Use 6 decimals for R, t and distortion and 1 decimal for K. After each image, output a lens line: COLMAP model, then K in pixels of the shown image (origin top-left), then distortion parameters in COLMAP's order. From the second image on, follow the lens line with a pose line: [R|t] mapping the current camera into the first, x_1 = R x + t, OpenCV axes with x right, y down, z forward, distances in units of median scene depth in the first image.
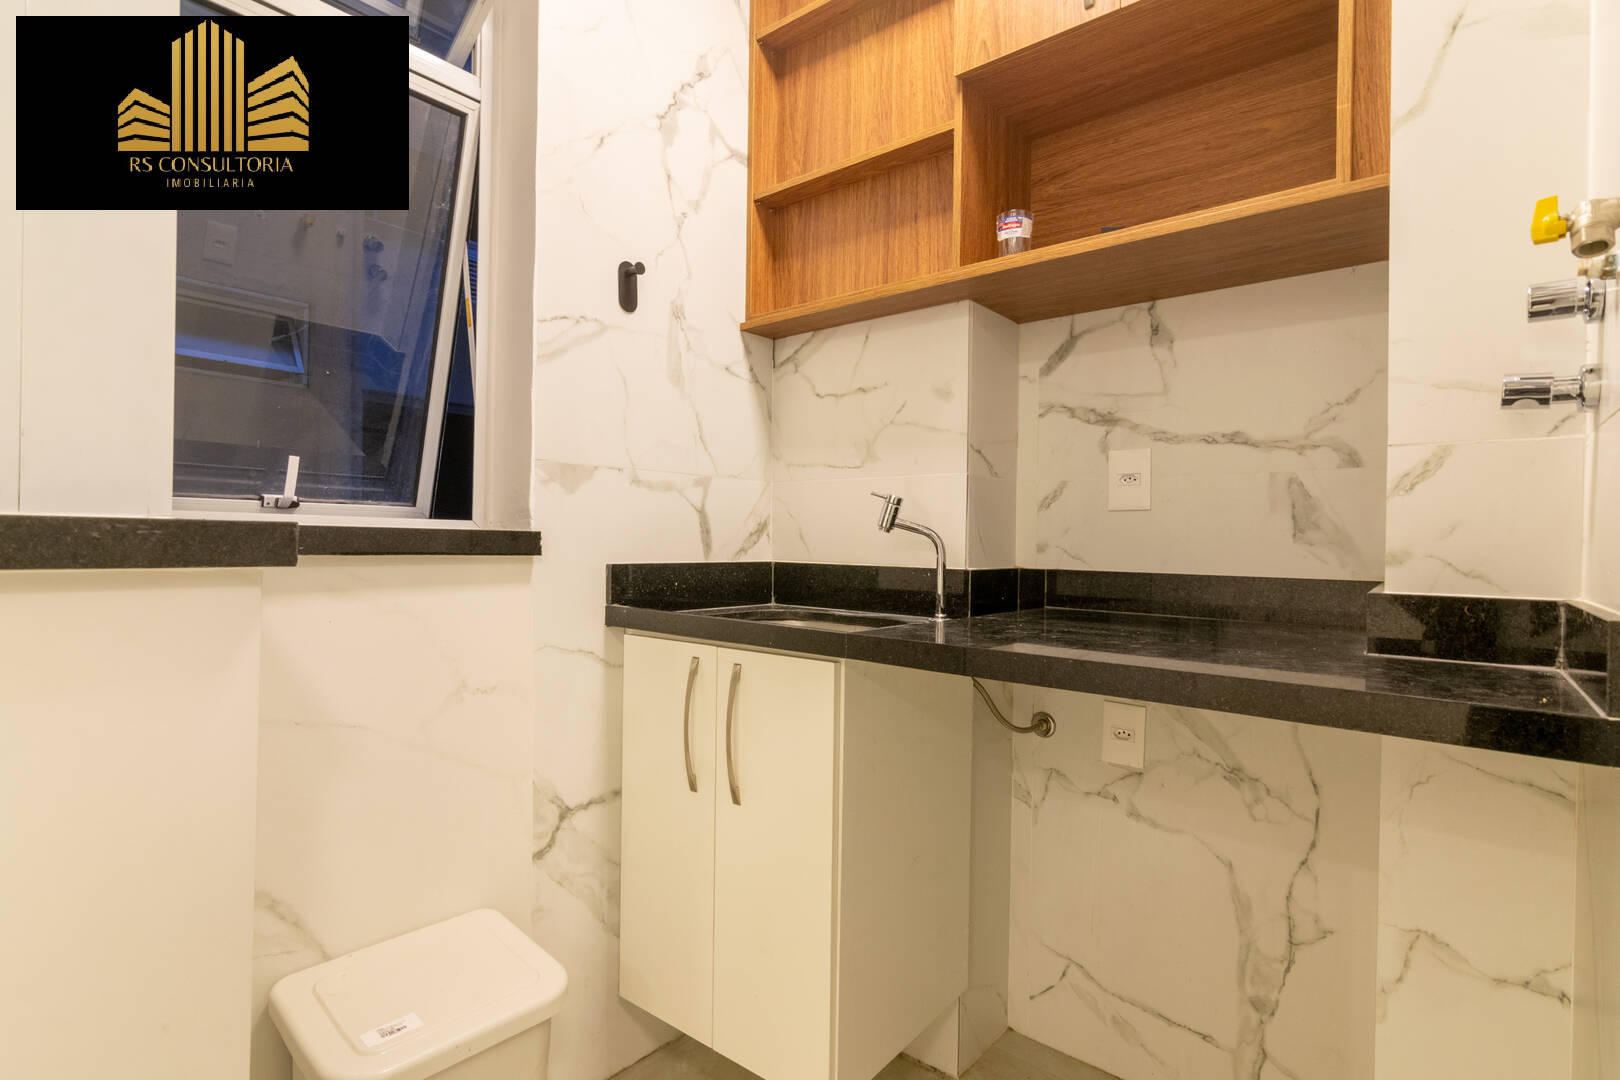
lens RADIAL K [[799.5, 0, 810.0], [0, 799.5, 540.0], [0, 0, 1]] dist [-0.003299, 0.000013]
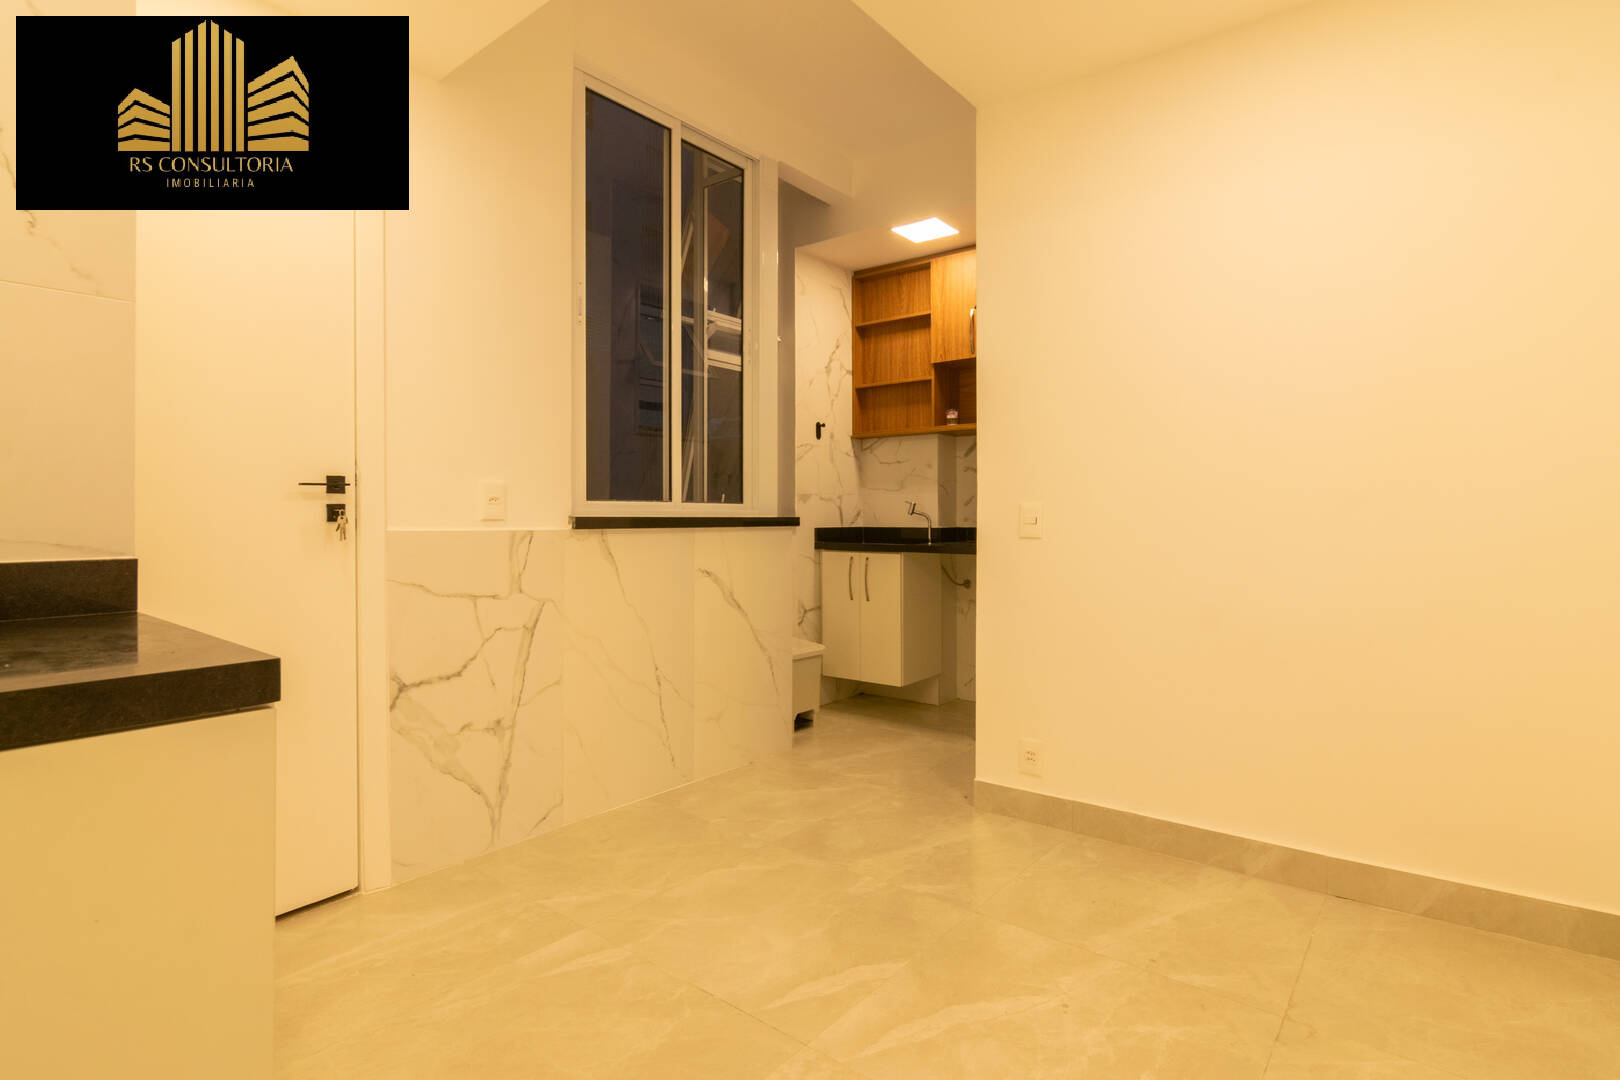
lens RADIAL K [[806.0, 0, 799.0], [0, 806.0, 499.7], [0, 0, 1]] dist [0.000250, 0.001130]
pose [[0.999648, -0.015023, 0.021887, -0.361971], [0.015398, 0.999736, -0.017026, -0.021715], [-0.021625, 0.017357, 0.999615, -1.861068]]
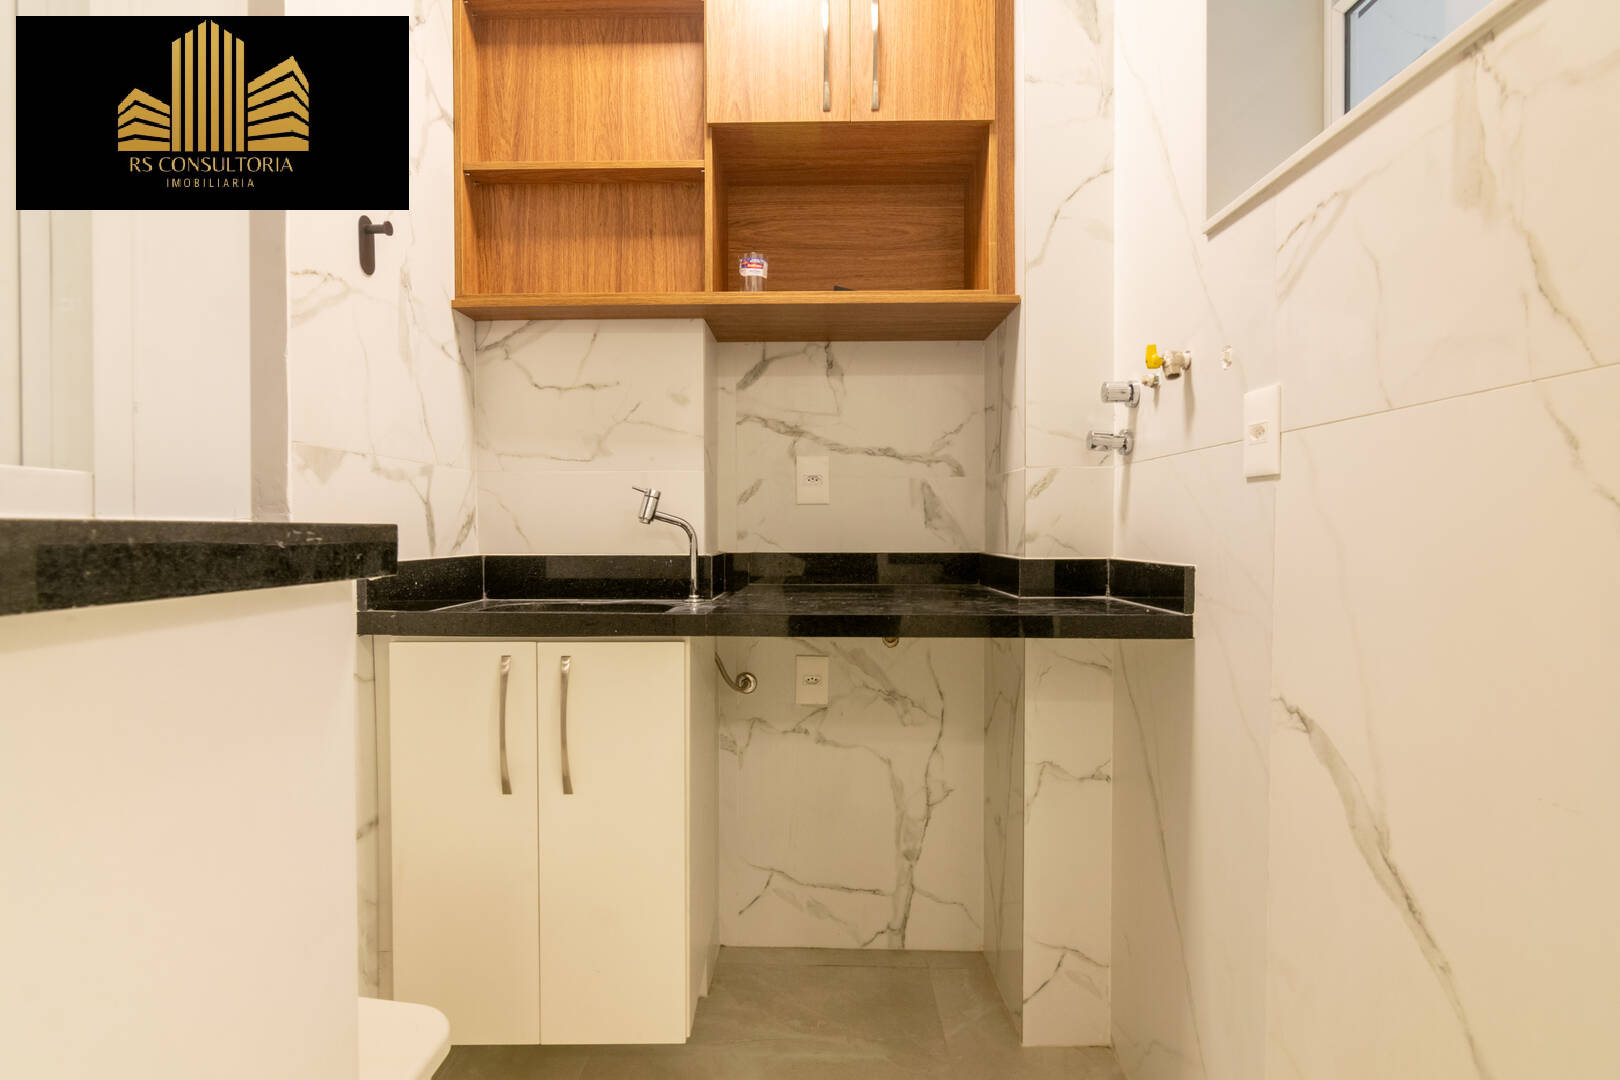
lens RADIAL K [[799.5, 0, 810.0], [0, 799.5, 540.0], [0, 0, 1]] dist [-0.003299, 0.000013]
pose [[0.775128, -0.024721, 0.631320, -0.407585], [0.013149, 0.999649, 0.023000, -0.009337], [-0.631667, -0.009526, 0.775181, 0.016612]]
